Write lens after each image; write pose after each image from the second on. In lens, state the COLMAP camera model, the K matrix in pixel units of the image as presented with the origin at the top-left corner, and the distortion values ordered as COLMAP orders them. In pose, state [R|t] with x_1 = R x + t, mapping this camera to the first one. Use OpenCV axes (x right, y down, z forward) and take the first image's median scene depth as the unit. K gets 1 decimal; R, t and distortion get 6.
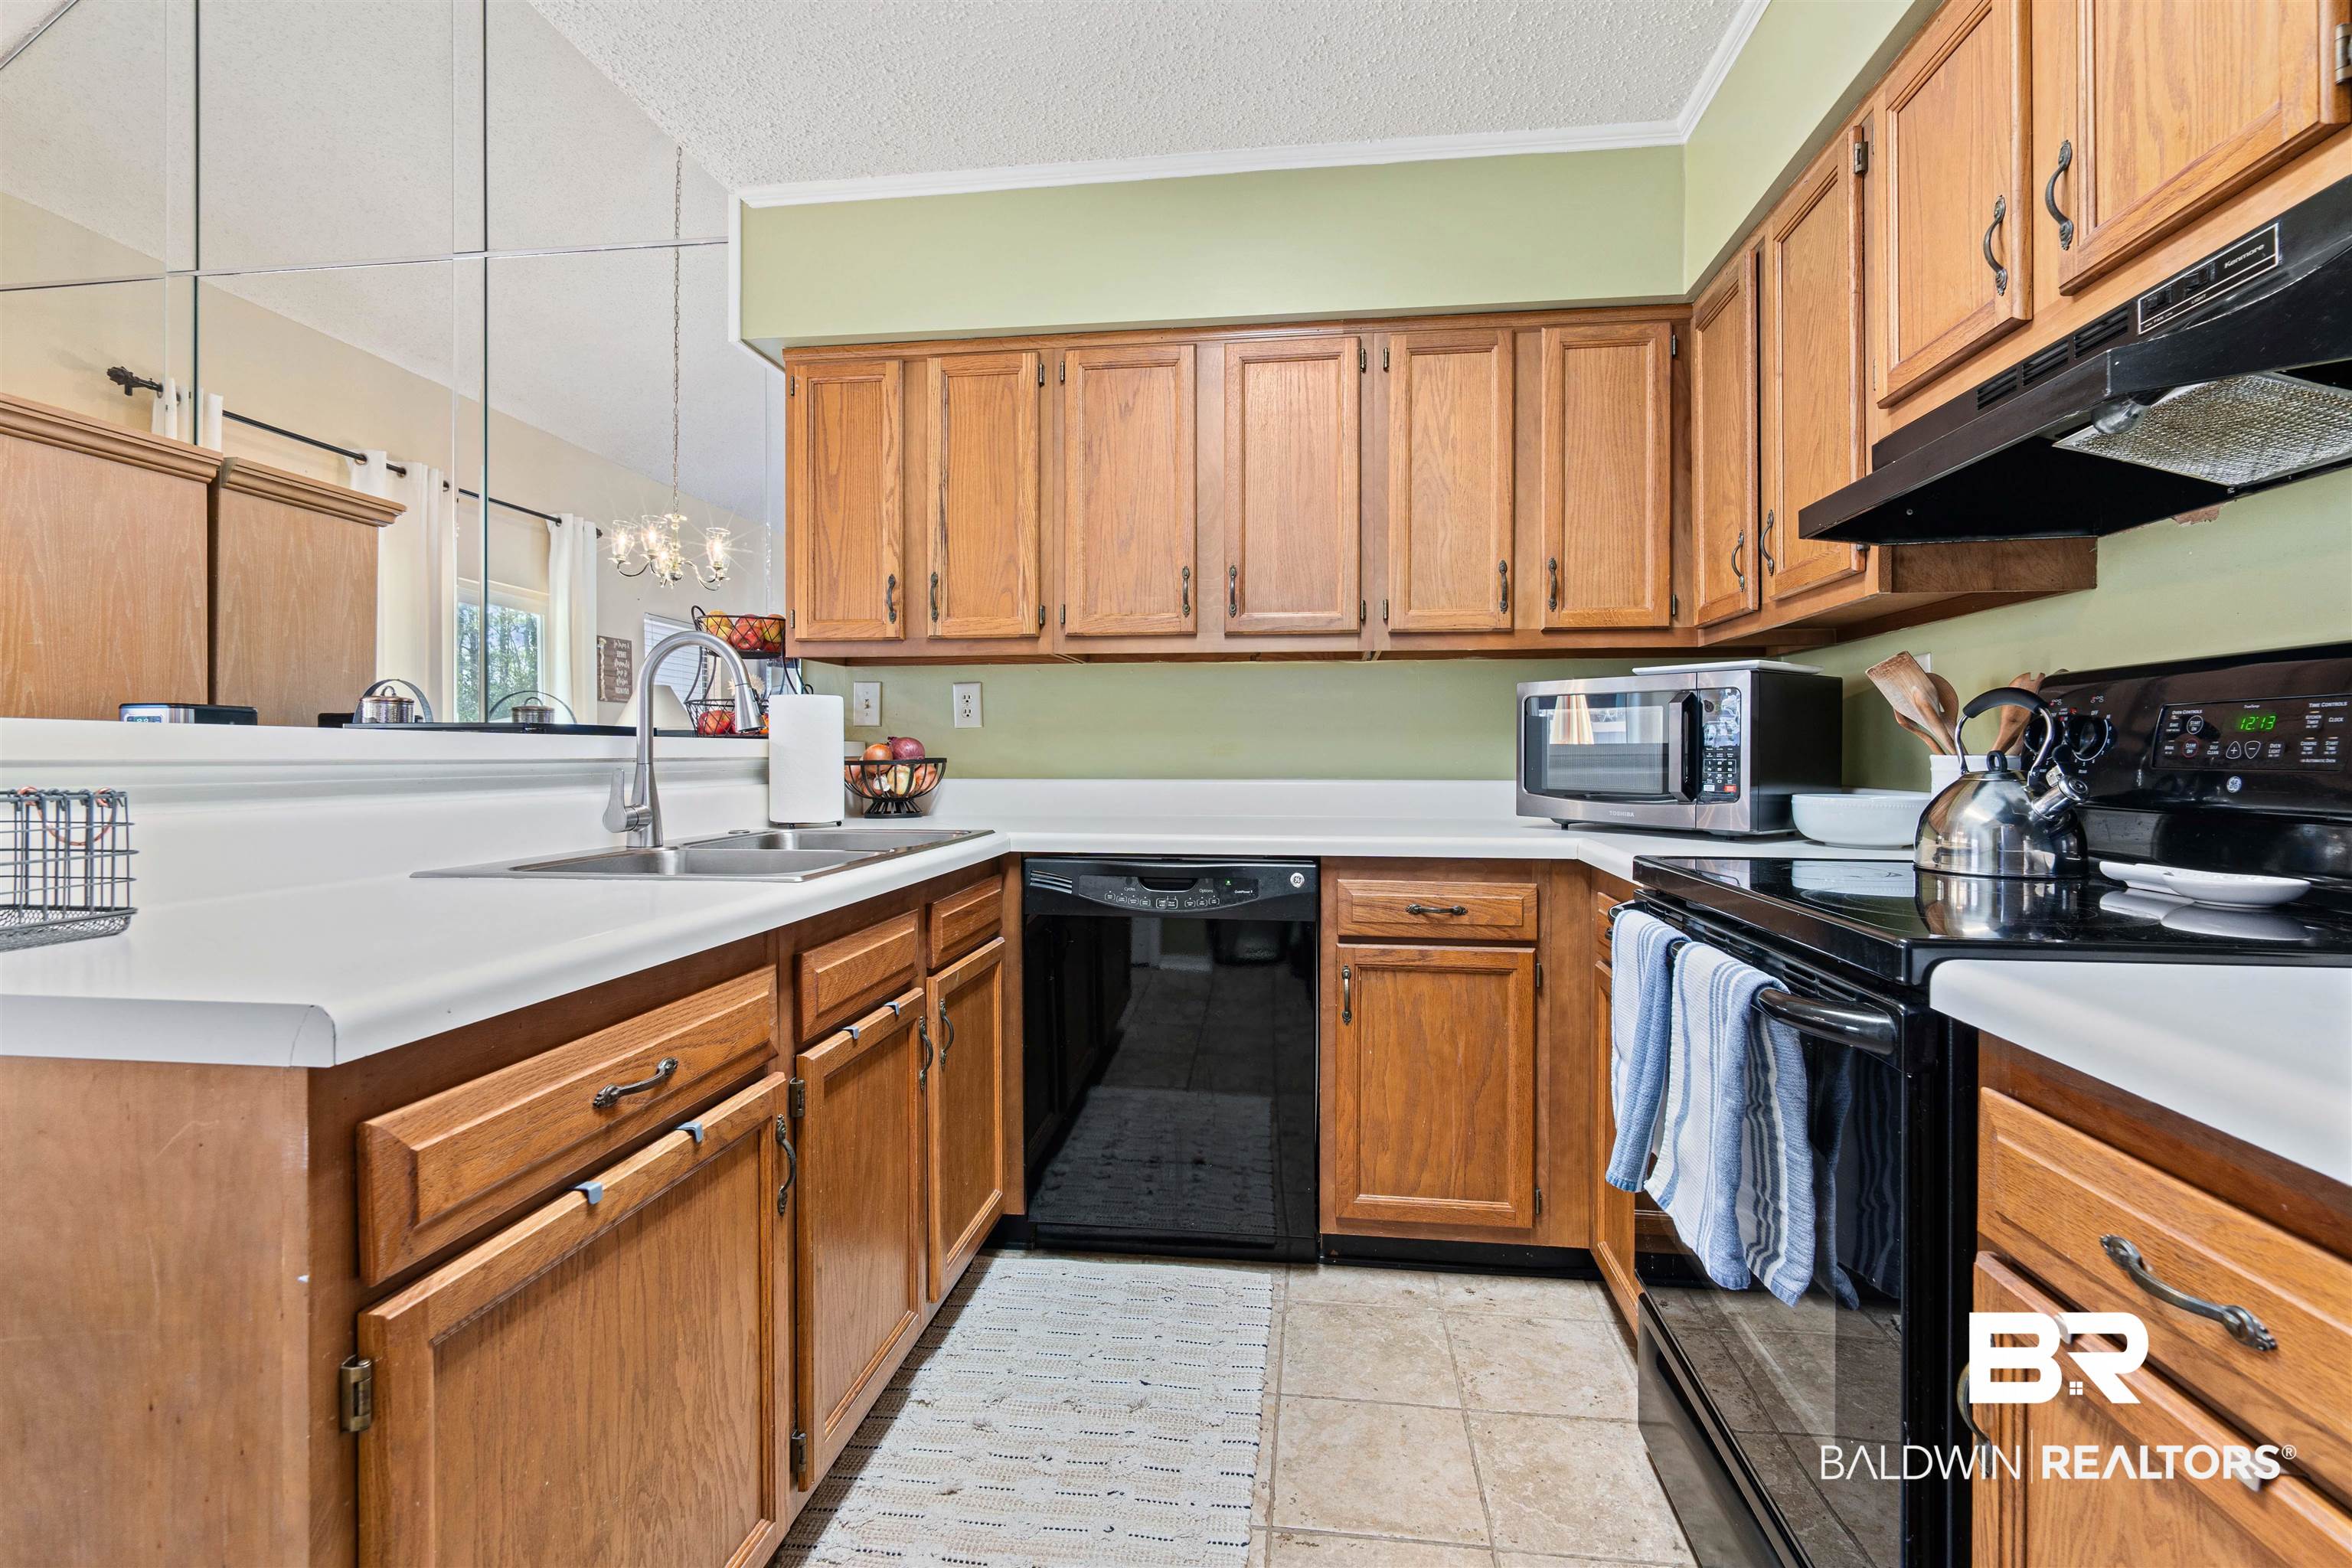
lens RADIAL K [[1028.9, 0, 1176.5], [0, 1028.9, 757.2], [0, 0, 1]] dist [-0.004654, -0.000256]
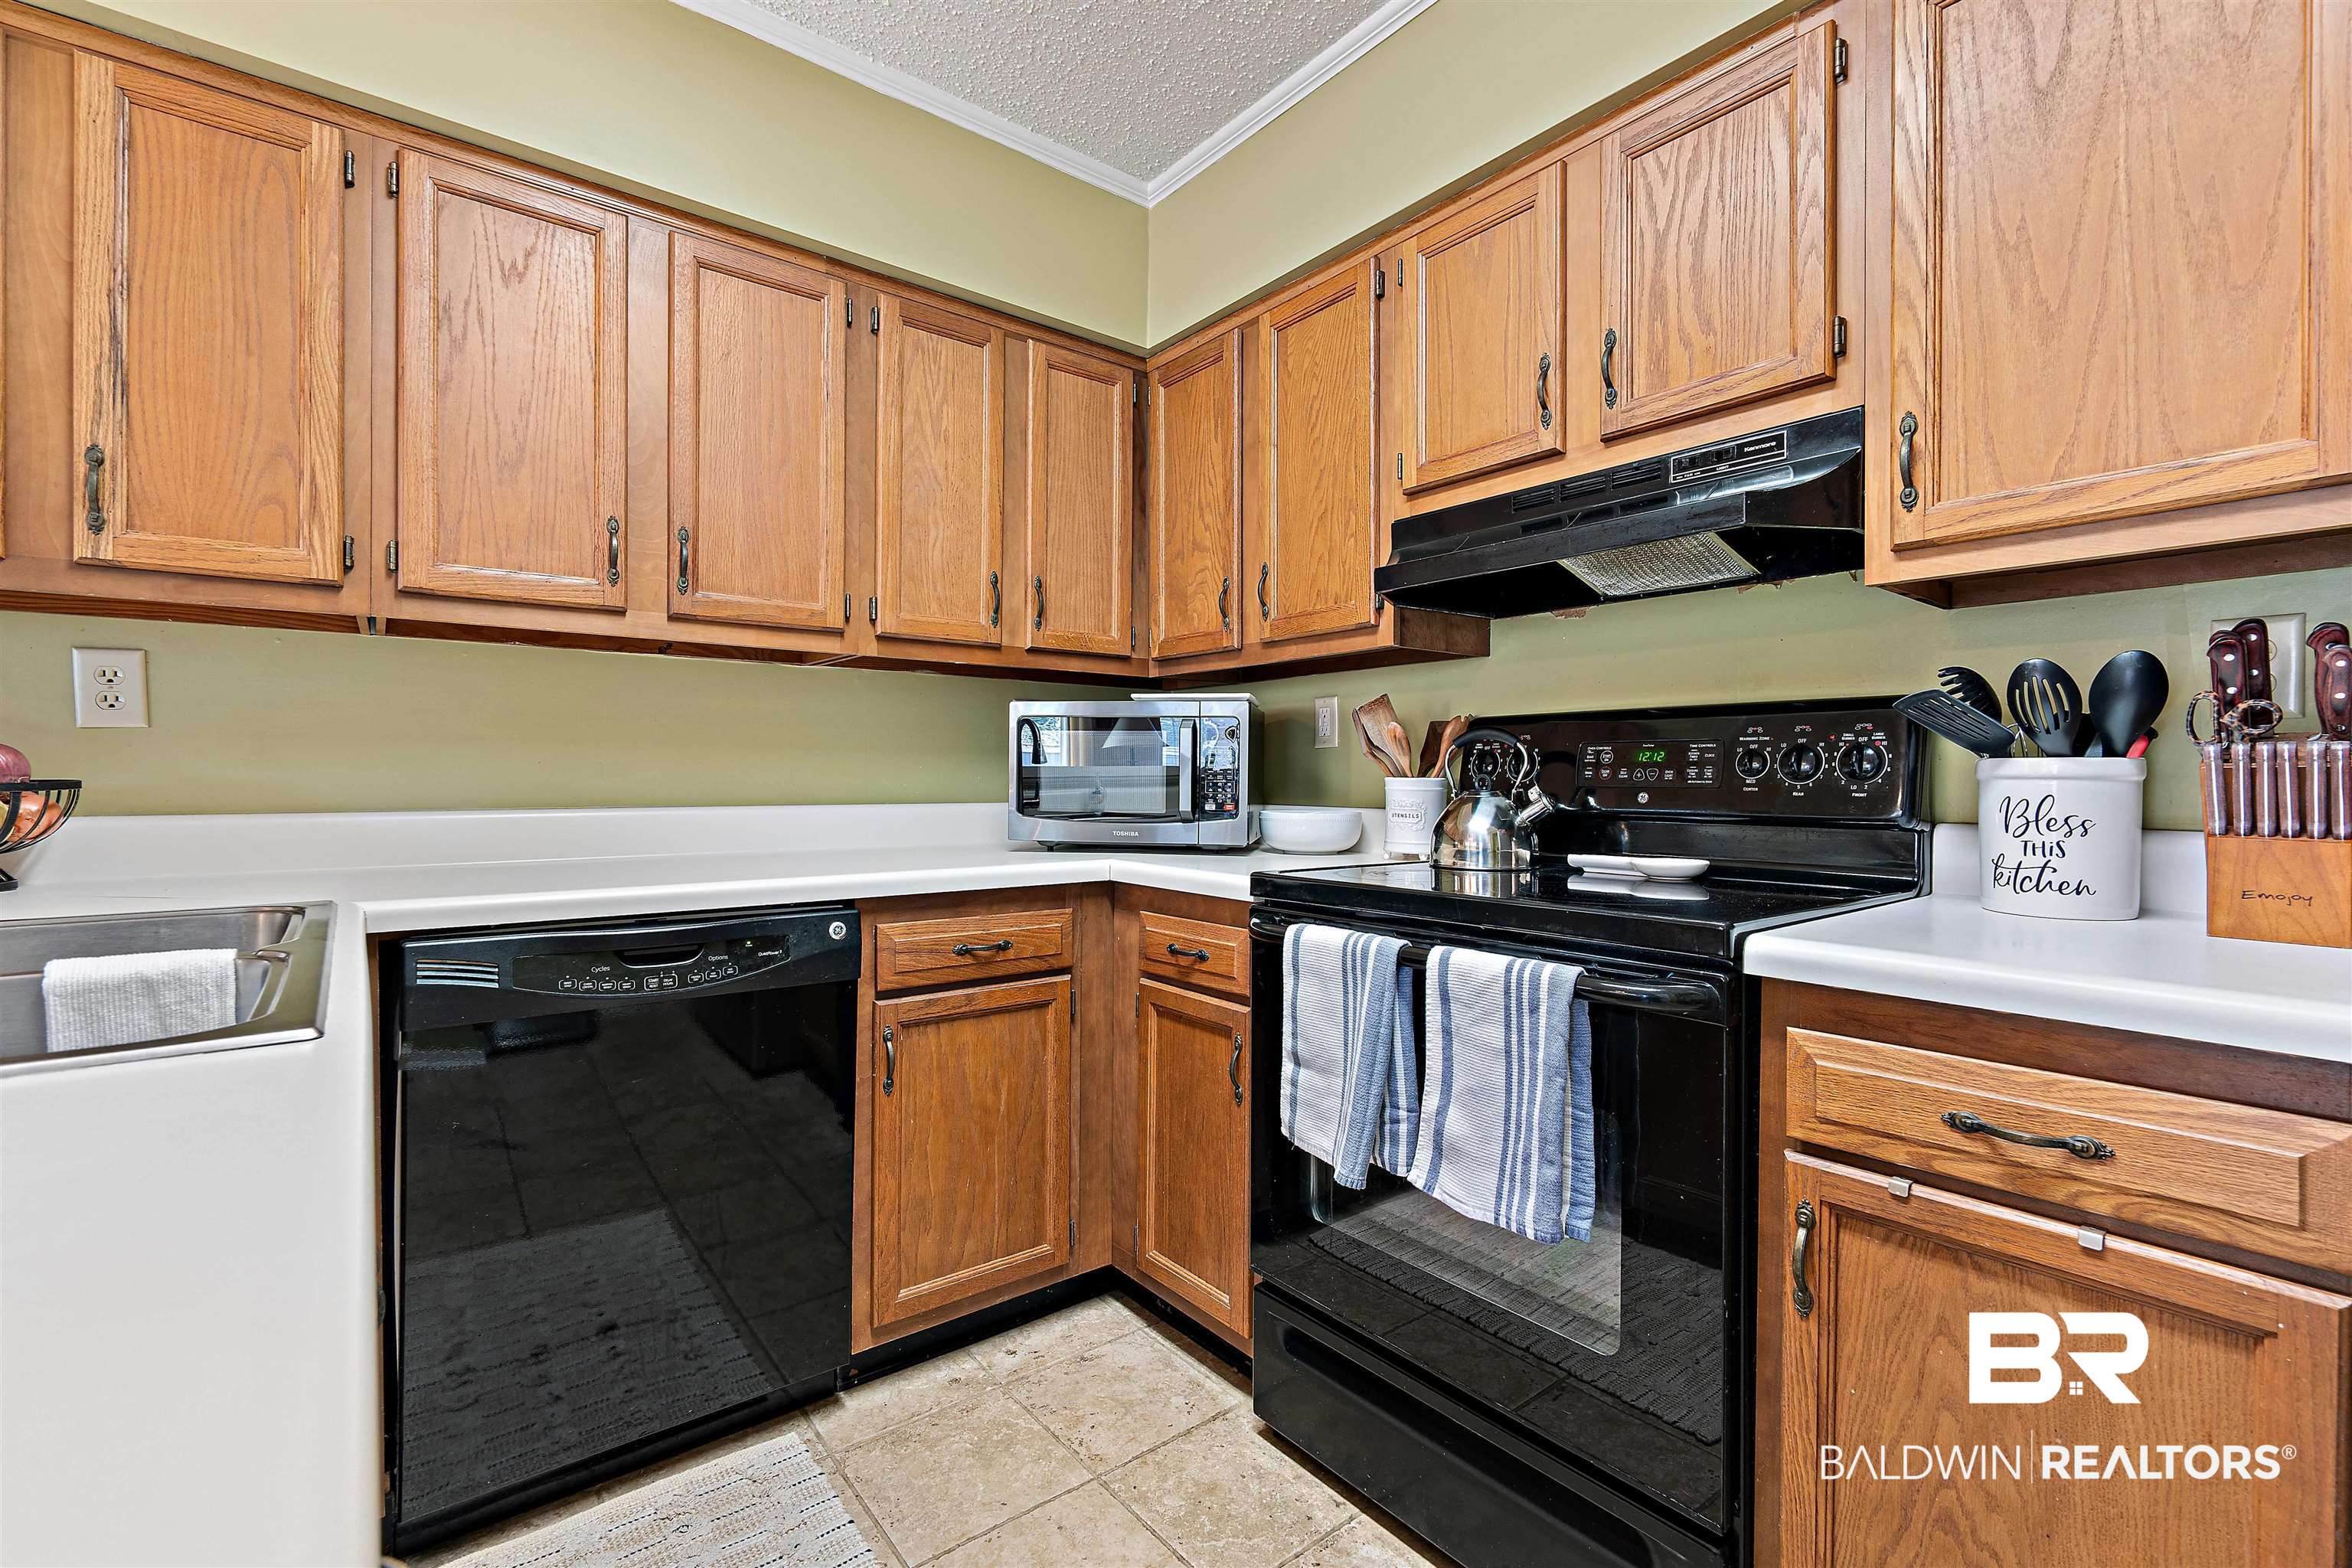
lens RADIAL K [[1028.9, 0, 1175.4], [0, 1028.9, 781.4], [0, 0, 1]] dist [-0.004654, -0.000256]
pose [[0.696042, -0.001205, 0.718001, -0.276449], [-0.000778, 0.999997, 0.002433, -0.000129], [-0.718001, -0.002252, 0.696038, 0.244006]]
